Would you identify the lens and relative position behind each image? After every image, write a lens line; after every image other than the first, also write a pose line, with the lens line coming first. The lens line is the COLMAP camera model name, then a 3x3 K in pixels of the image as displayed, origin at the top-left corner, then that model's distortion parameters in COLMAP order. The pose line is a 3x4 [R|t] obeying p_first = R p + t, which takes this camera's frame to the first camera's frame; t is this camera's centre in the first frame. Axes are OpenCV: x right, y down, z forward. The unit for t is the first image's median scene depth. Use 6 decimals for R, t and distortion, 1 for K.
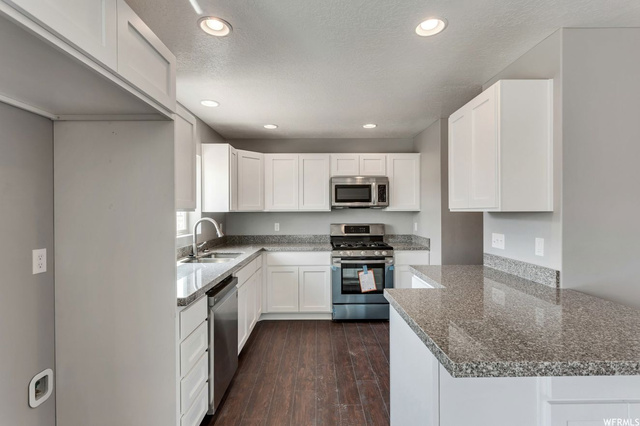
lens RADIAL K [[304.0, 0, 320.0], [0, 304.0, 213.0], [0, 0, 1]] dist [-0.000096, -0.000494]
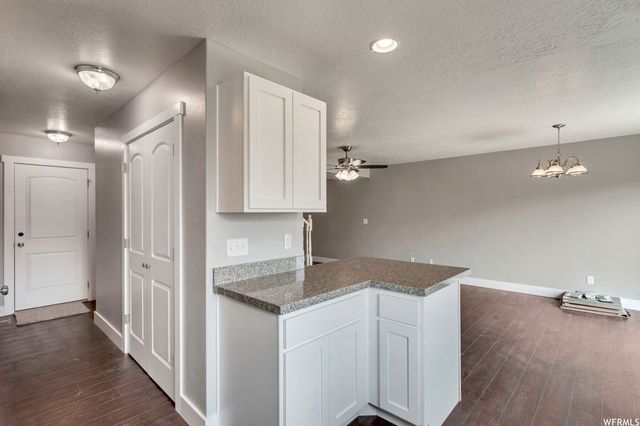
lens RADIAL K [[304.0, 0, 320.0], [0, 304.0, 213.0], [0, 0, 1]] dist [-0.000096, -0.000494]
pose [[-0.717541, 0.014944, 0.696356, -0.111547], [0.015501, 0.999865, -0.005485, 0.002431], [-0.696344, 0.006859, -0.717676, 0.911158]]
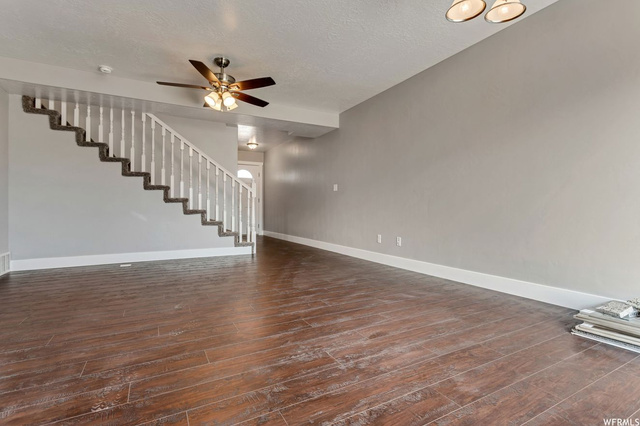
lens RADIAL K [[304.0, 0, 320.0], [0, 304.0, 213.0], [0, 0, 1]] dist [-0.000096, -0.000494]
pose [[-0.468204, -0.001194, 0.883620, -0.206807], [0.009593, 0.999933, 0.006435, 0.163389], [-0.883568, 0.011489, -0.468161, 0.046477]]
